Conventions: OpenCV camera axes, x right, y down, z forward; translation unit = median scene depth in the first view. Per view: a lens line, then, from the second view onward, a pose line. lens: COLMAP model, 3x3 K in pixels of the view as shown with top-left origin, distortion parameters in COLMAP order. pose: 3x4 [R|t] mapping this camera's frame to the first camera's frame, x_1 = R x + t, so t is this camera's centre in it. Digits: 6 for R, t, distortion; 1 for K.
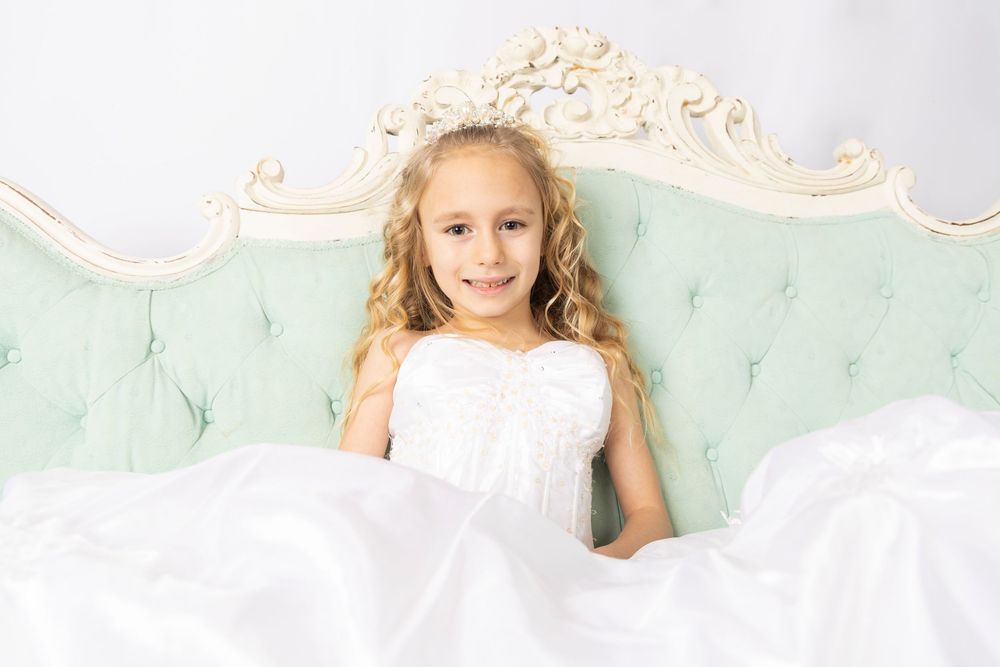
lens RADIAL K [[662.1, 0, 505.4], [0, 662.1, 334.6], [0, 0, 1]] dist [0.005086, 0.002026]
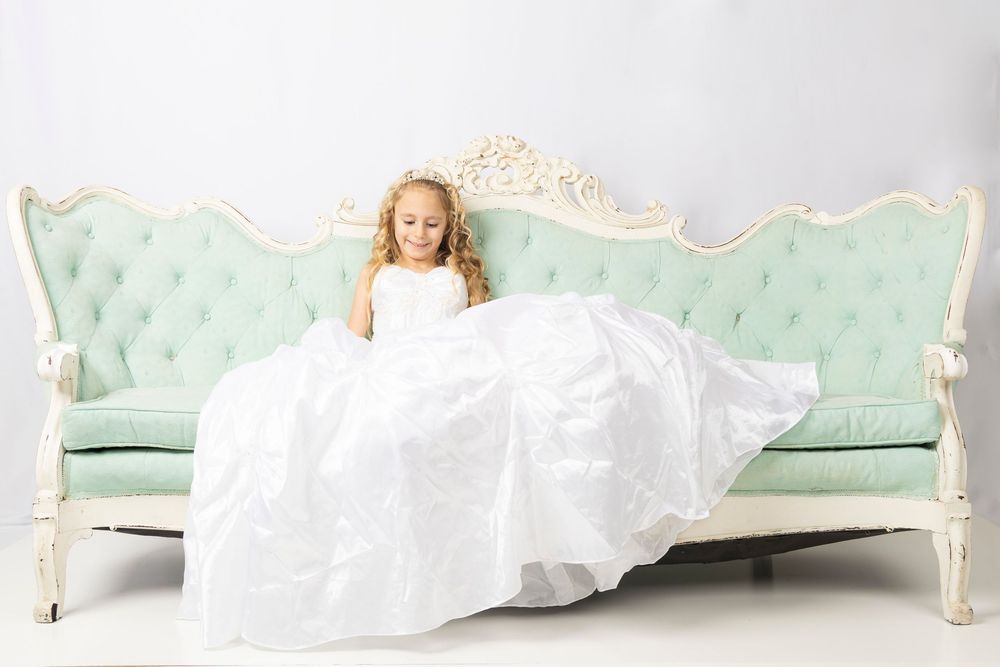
lens RADIAL K [[1155.2, 0, 495.5], [0, 1155.2, 362.2], [0, 0, 1]] dist [0.020823, 0.001177]
pose [[0.994781, 0.055589, -0.085561, 0.402986], [-0.062564, 0.994739, -0.081117, 0.470266], [0.080601, 0.086047, 0.993025, -2.315787]]
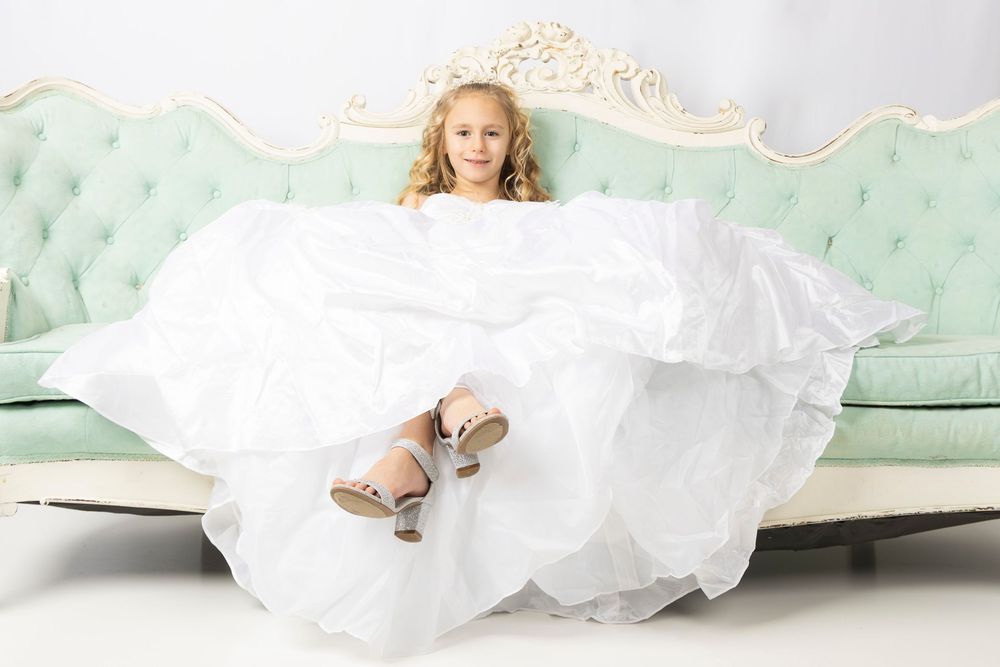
lens RADIAL K [[1255.9, 0, 546.2], [0, 1255.9, 223.7], [0, 0, 1]] dist [-0.003145, 0.020437]
pose [[0.994739, 0.057191, -0.084991, 0.387593], [-0.068544, 0.988155, -0.137298, 0.441366], [0.076132, 0.142402, 0.986877, -1.962165]]
